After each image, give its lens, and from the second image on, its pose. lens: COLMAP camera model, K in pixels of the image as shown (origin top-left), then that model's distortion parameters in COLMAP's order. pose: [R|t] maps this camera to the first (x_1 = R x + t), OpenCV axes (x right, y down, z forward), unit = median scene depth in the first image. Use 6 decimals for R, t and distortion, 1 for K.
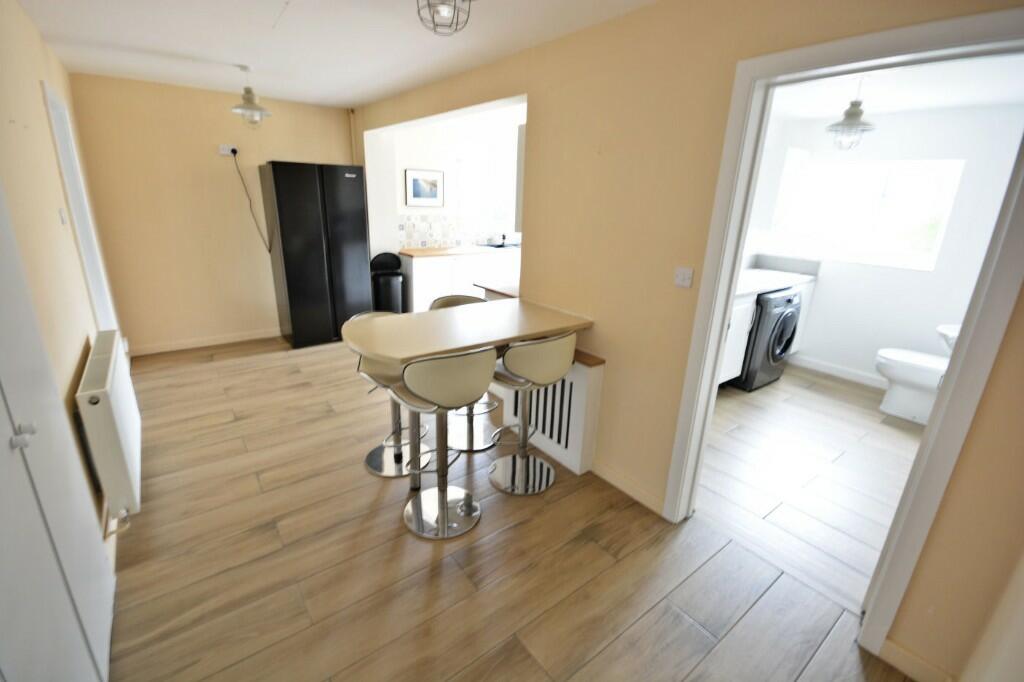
lens RADIAL K [[448.9, 0, 504.3], [0, 448.9, 338.1], [0, 0, 1]] dist [0.000719, 0.000122]
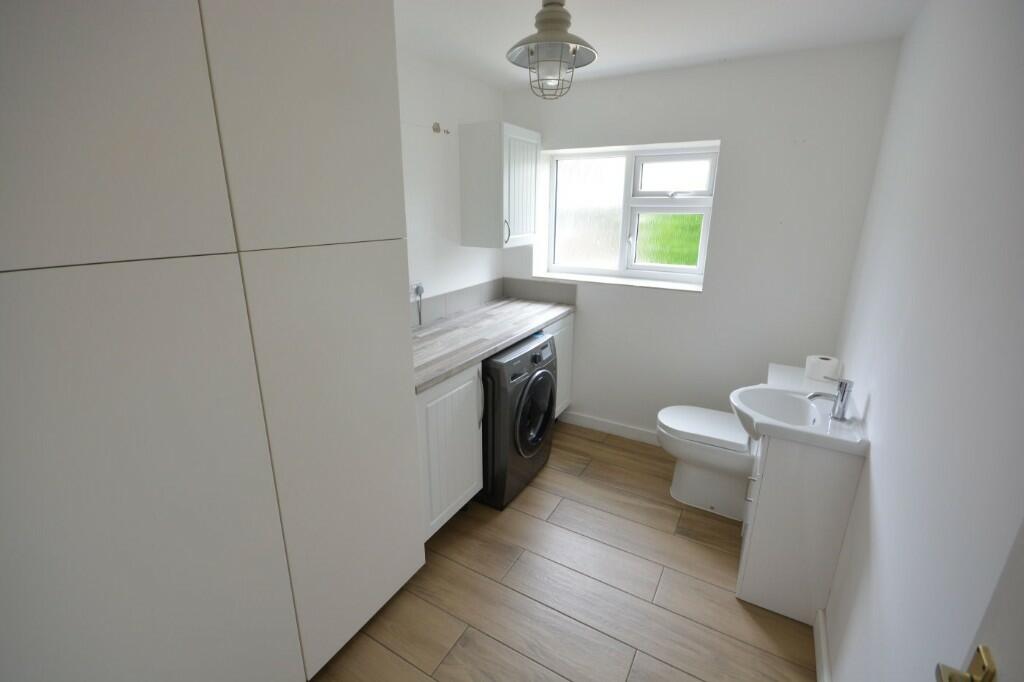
lens RADIAL K [[448.9, 0, 504.3], [0, 448.9, 338.1], [0, 0, 1]] dist [0.000719, 0.000122]
pose [[0.924759, -0.136817, 0.355109, 0.366931], [0.140451, 0.989964, 0.015659, -0.126568], [-0.353687, 0.035395, 0.934694, 0.413612]]
